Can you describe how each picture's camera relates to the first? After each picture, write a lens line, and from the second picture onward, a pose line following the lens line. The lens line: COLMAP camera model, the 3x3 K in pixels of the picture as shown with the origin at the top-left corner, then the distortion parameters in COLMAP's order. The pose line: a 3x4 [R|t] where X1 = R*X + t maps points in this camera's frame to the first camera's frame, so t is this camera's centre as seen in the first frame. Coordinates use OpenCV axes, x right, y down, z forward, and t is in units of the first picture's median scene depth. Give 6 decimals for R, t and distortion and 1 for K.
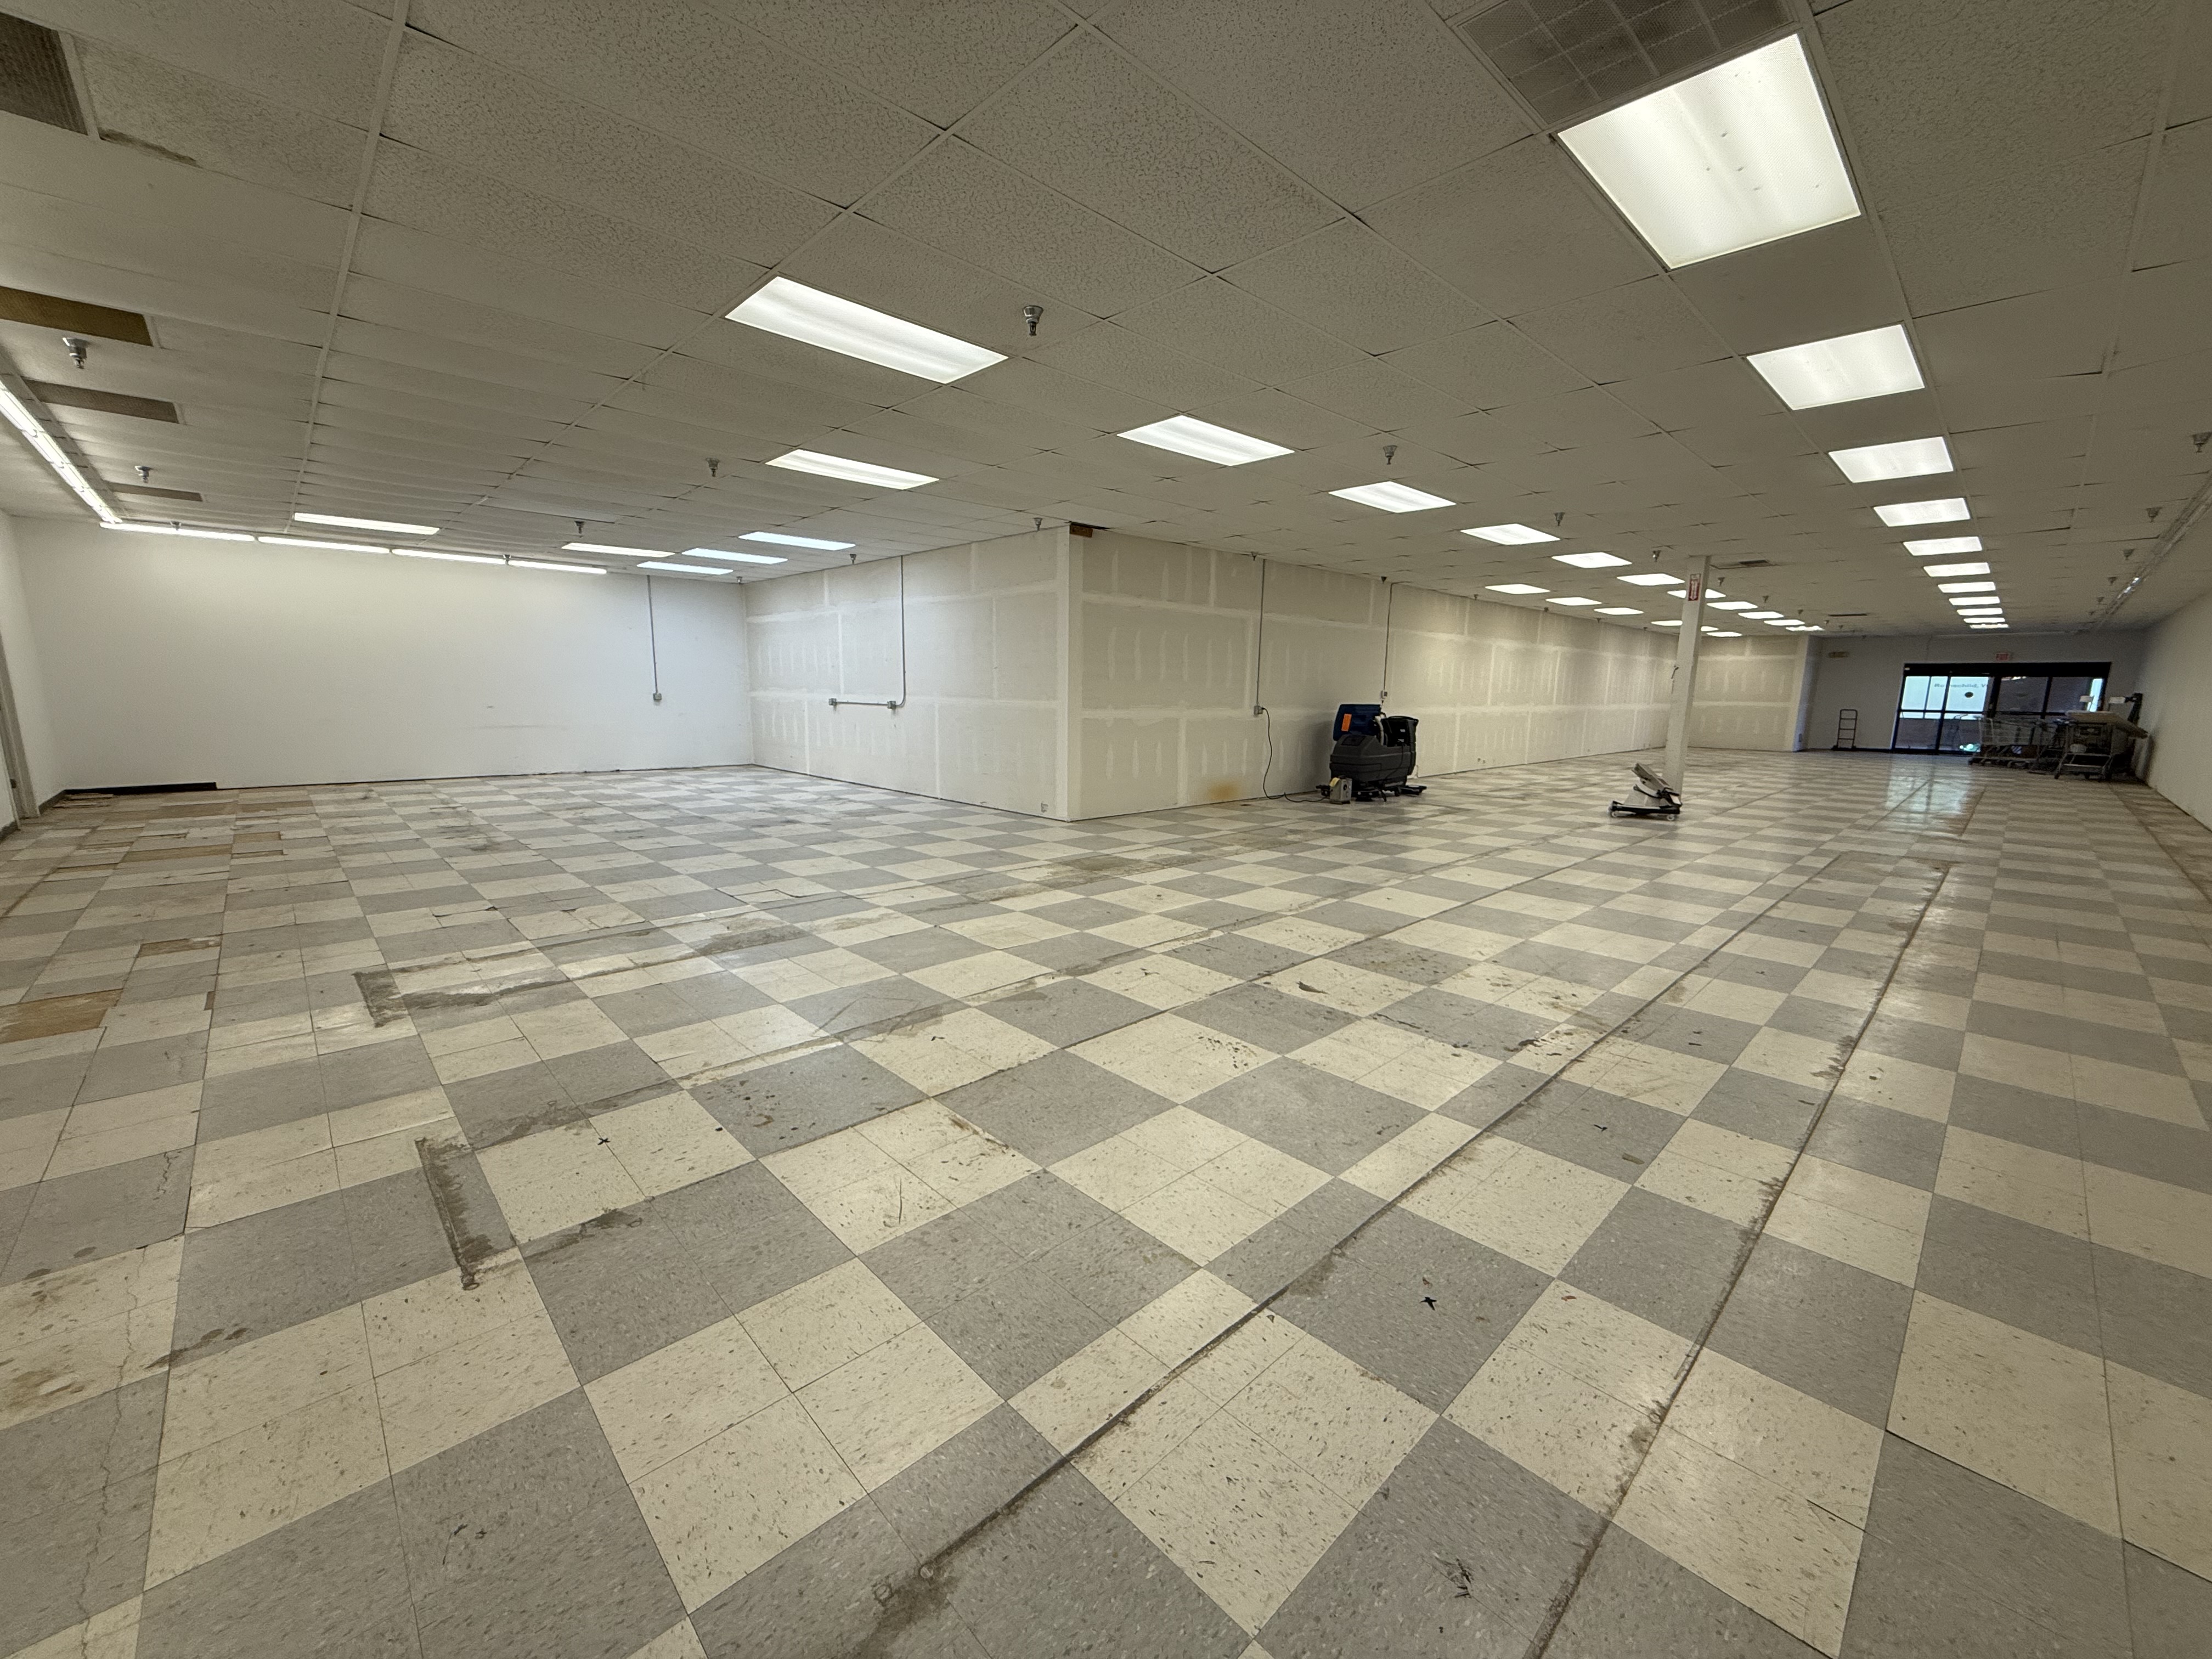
lens RADIAL K [[877.6, 0, 1098.9], [0, 877.6, 811.6], [0, 0, 1]] dist [0.000497, -0.001111]
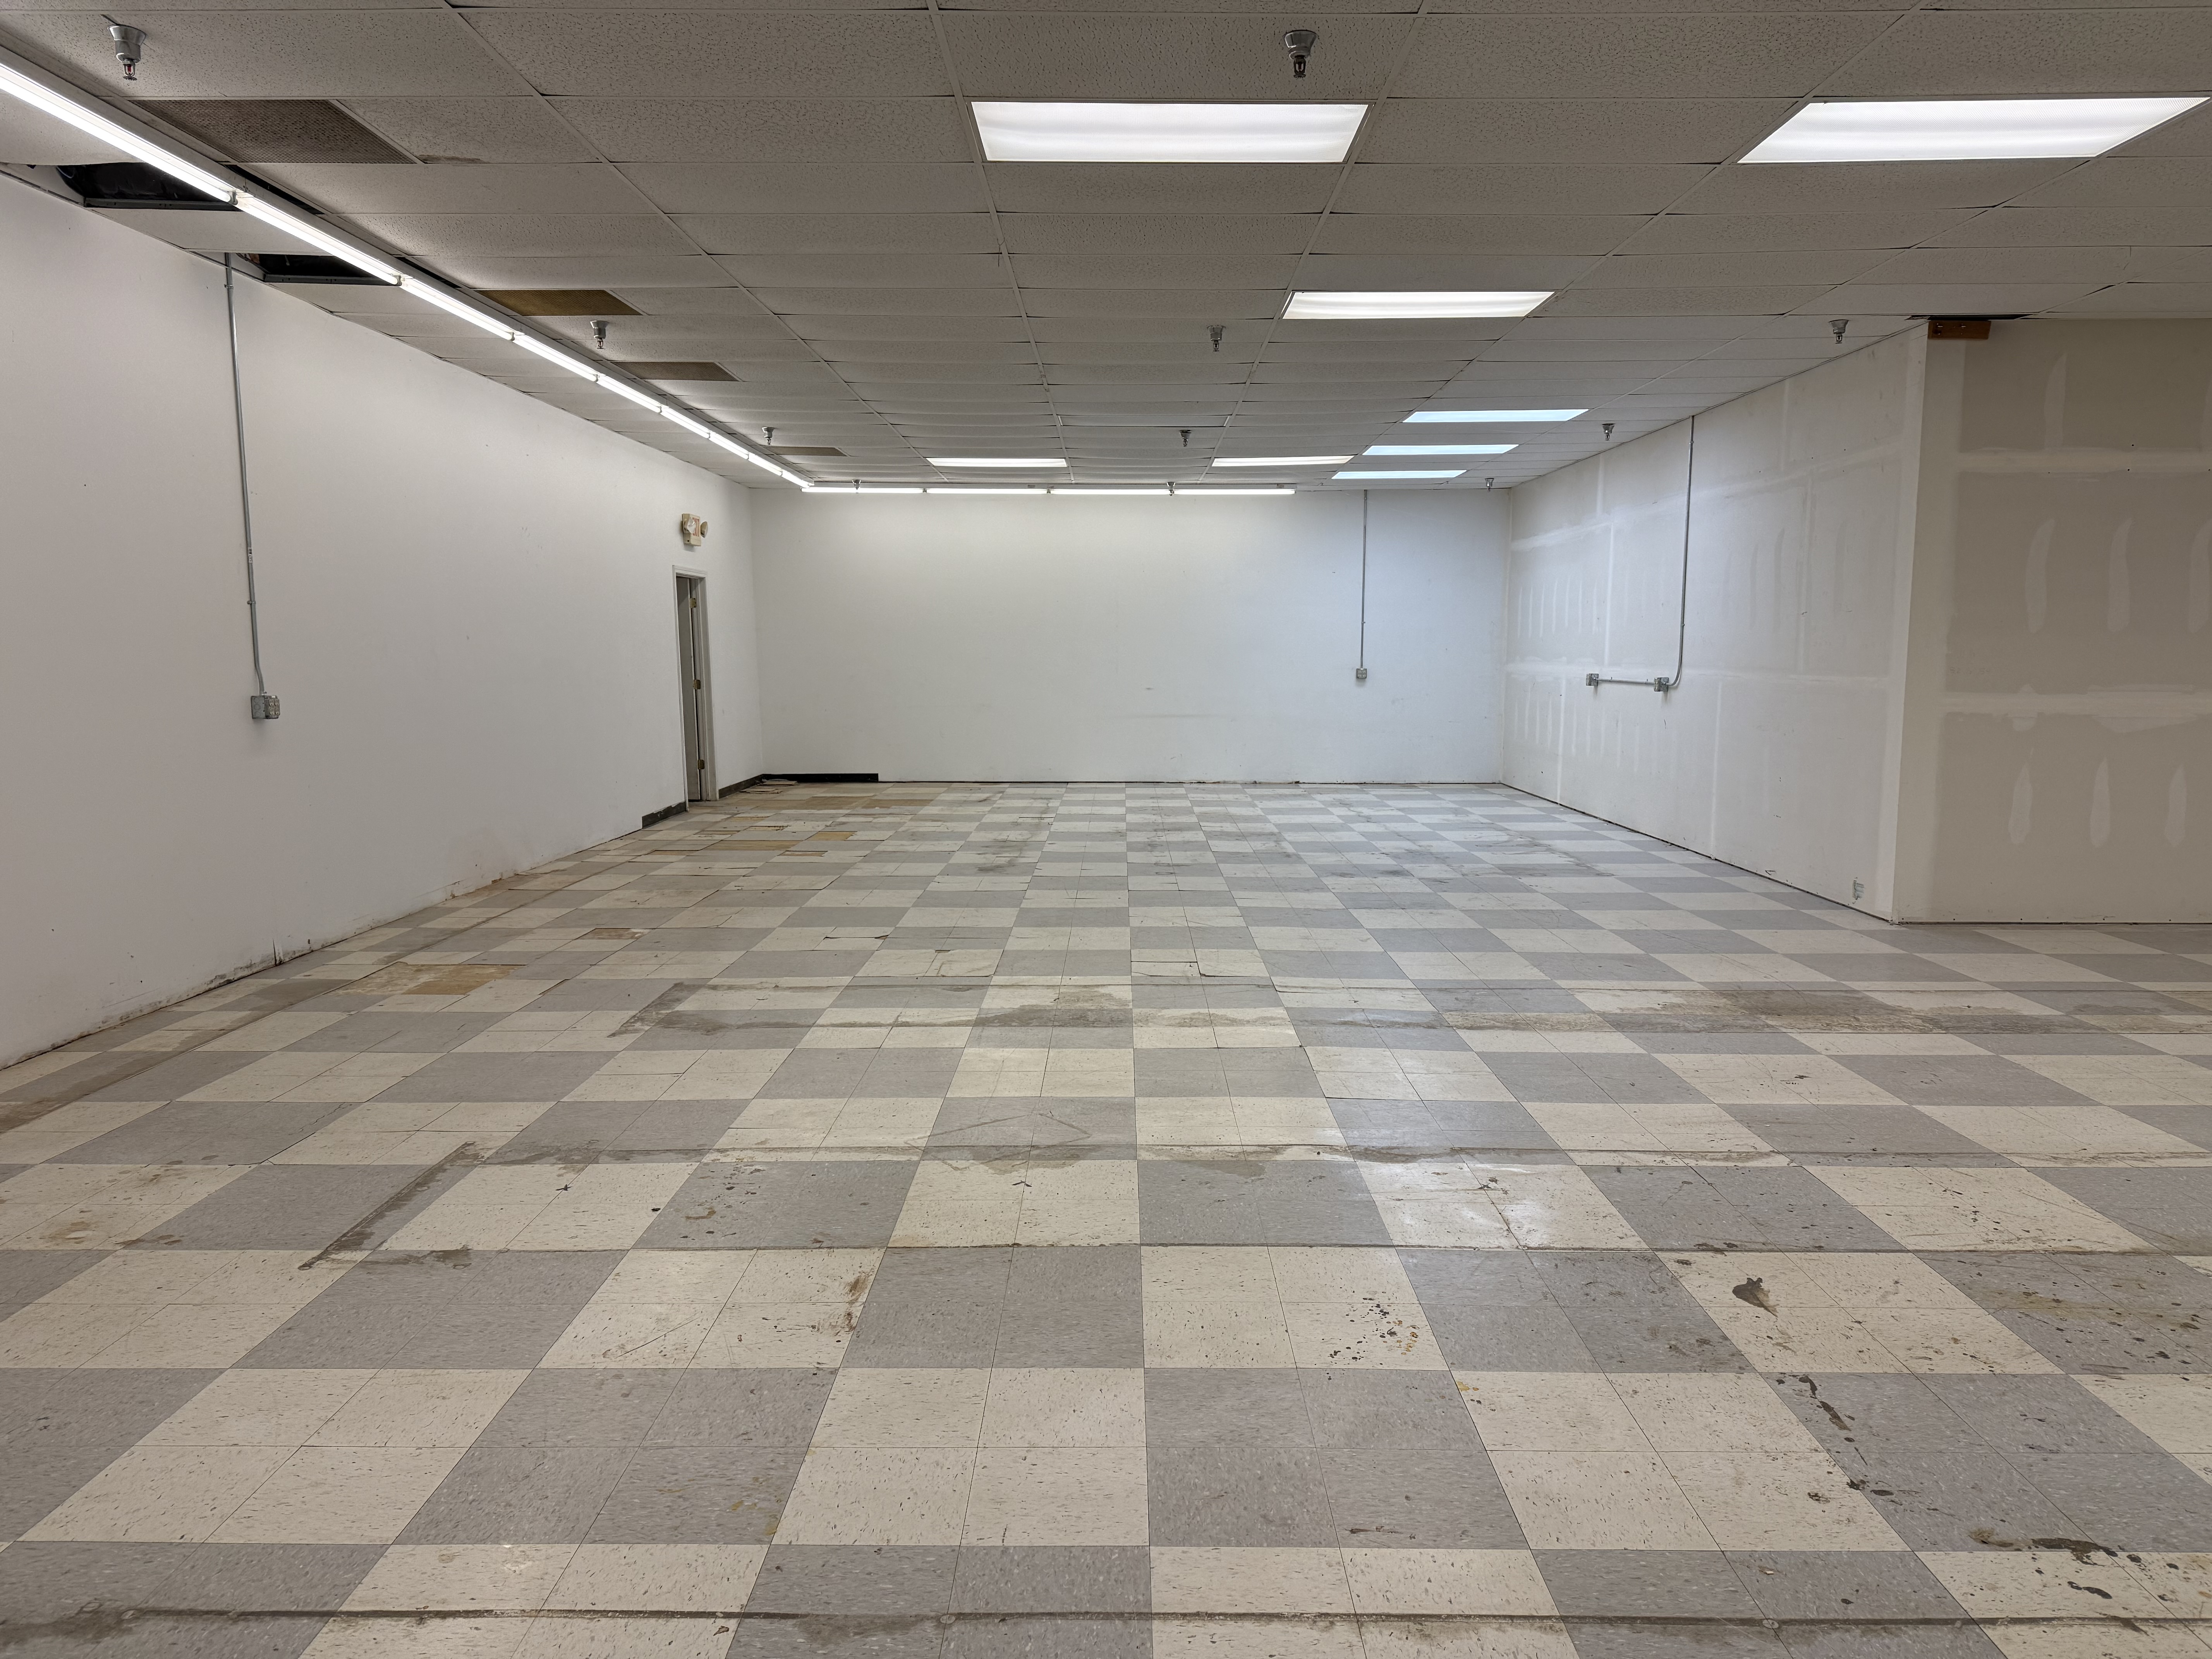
lens RADIAL K [[1548.0, 0, 1115.6], [0, 1548.0, 774.5], [0, 0, 1]] dist [0.062915, -0.064824]
pose [[0.720524, 0.041282, -0.692200, 0.462164], [-0.085788, 0.995864, -0.029907, -0.013930], [0.688102, 0.080931, 0.721086, 0.127054]]
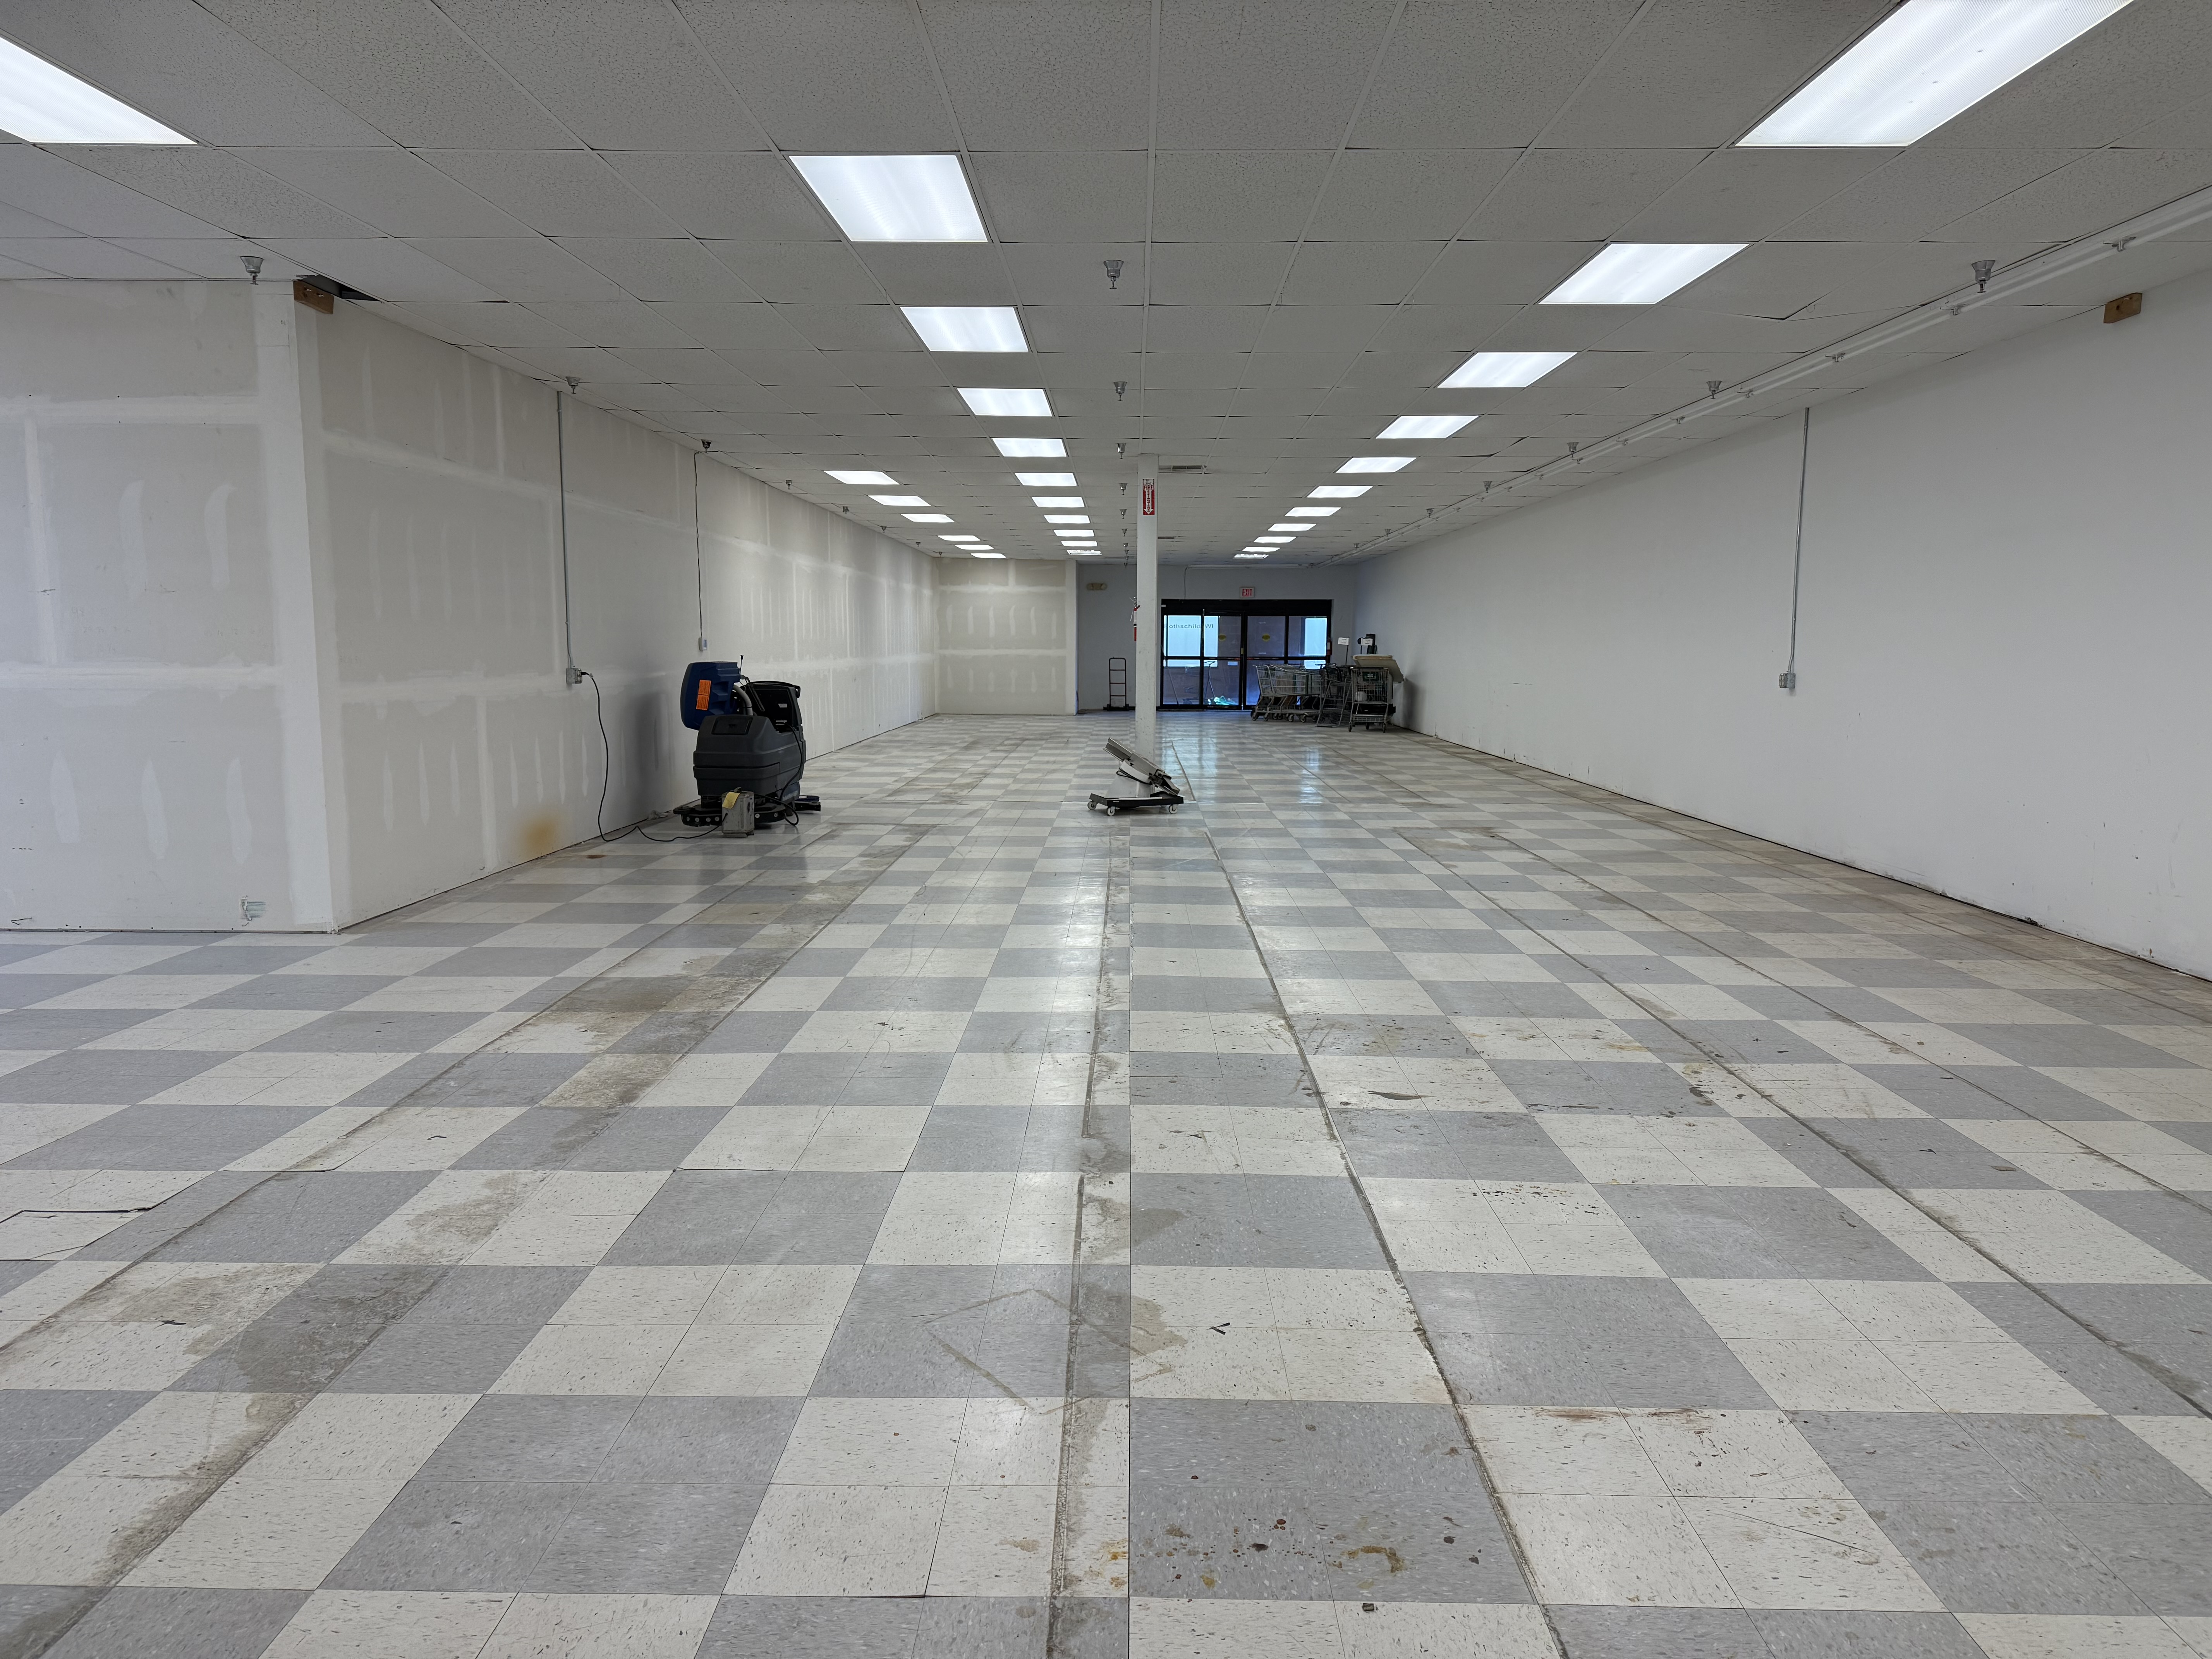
lens RADIAL K [[1548.0, 0, 1110.9], [0, 1548.0, 772.0], [0, 0, 1]] dist [0.062915, -0.064824]
pose [[0.695352, -0.069037, 0.715346, -0.599149], [0.103339, 0.994636, -0.004459, -0.046579], [-0.711201, 0.077024, 0.698756, 0.269467]]
